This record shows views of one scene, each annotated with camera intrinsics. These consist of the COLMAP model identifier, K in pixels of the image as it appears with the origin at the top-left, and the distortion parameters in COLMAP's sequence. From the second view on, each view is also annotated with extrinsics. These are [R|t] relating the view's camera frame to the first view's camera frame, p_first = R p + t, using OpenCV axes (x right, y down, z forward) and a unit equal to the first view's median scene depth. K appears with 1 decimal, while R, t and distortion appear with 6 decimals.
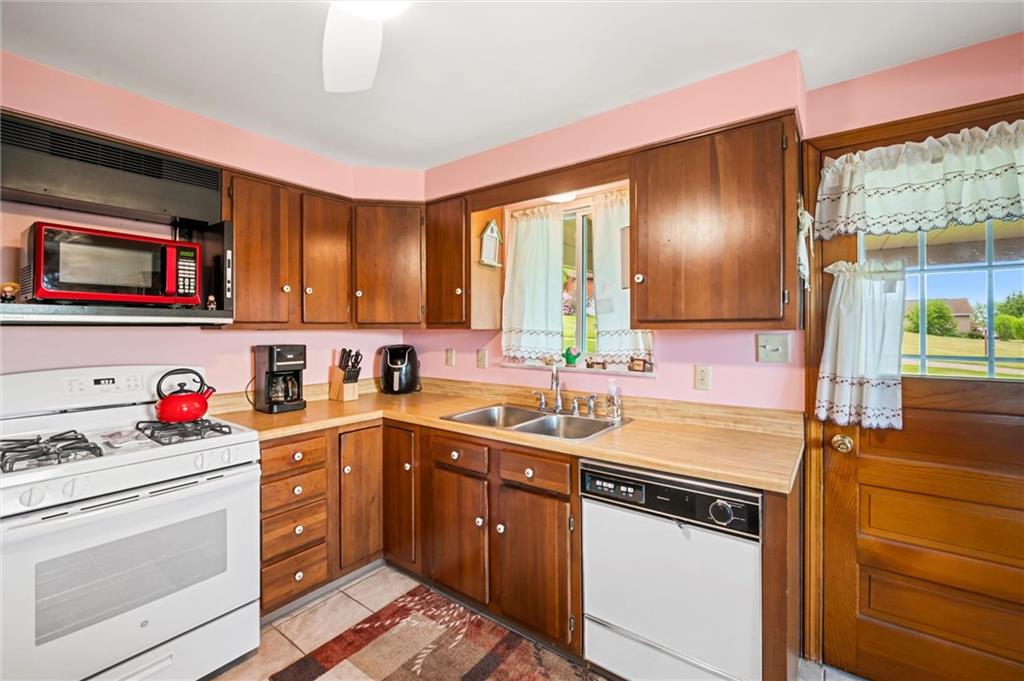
lens RADIAL K [[435.1, 0, 514.7], [0, 435.1, 331.3], [0, 0, 1]] dist [-0.002212, 0.000021]
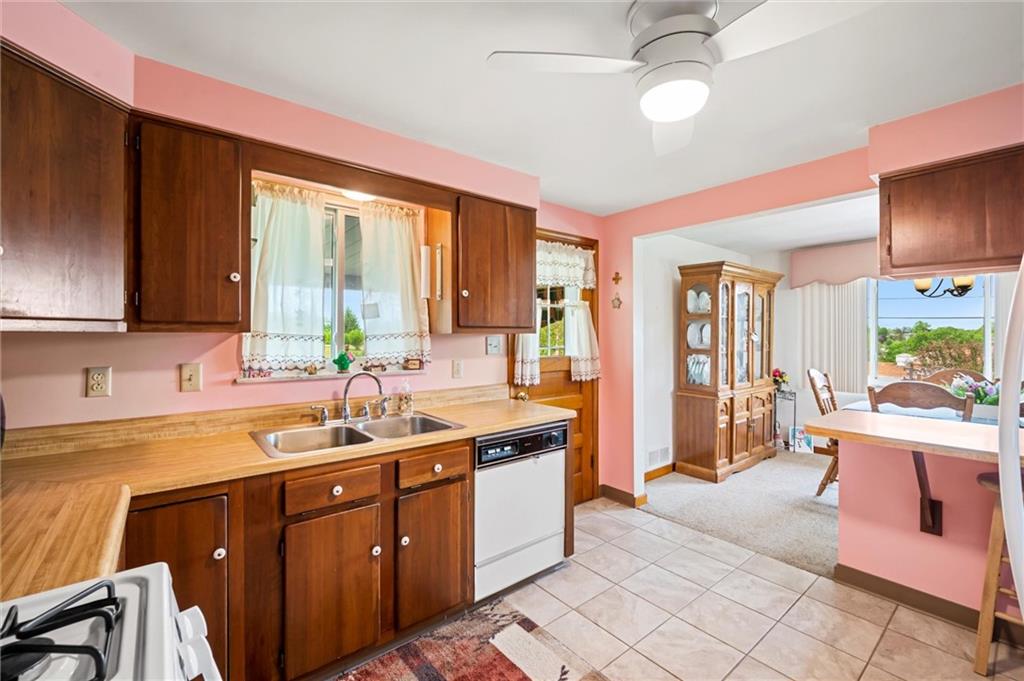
lens RADIAL K [[435.1, 0, 511.0], [0, 435.1, 338.6], [0, 0, 1]] dist [-0.002212, 0.000021]
pose [[0.251277, -0.006685, 0.967892, -0.856702], [0.008313, 0.999954, 0.004748, 0.006492], [-0.967880, 0.006853, 0.251321, 0.509440]]
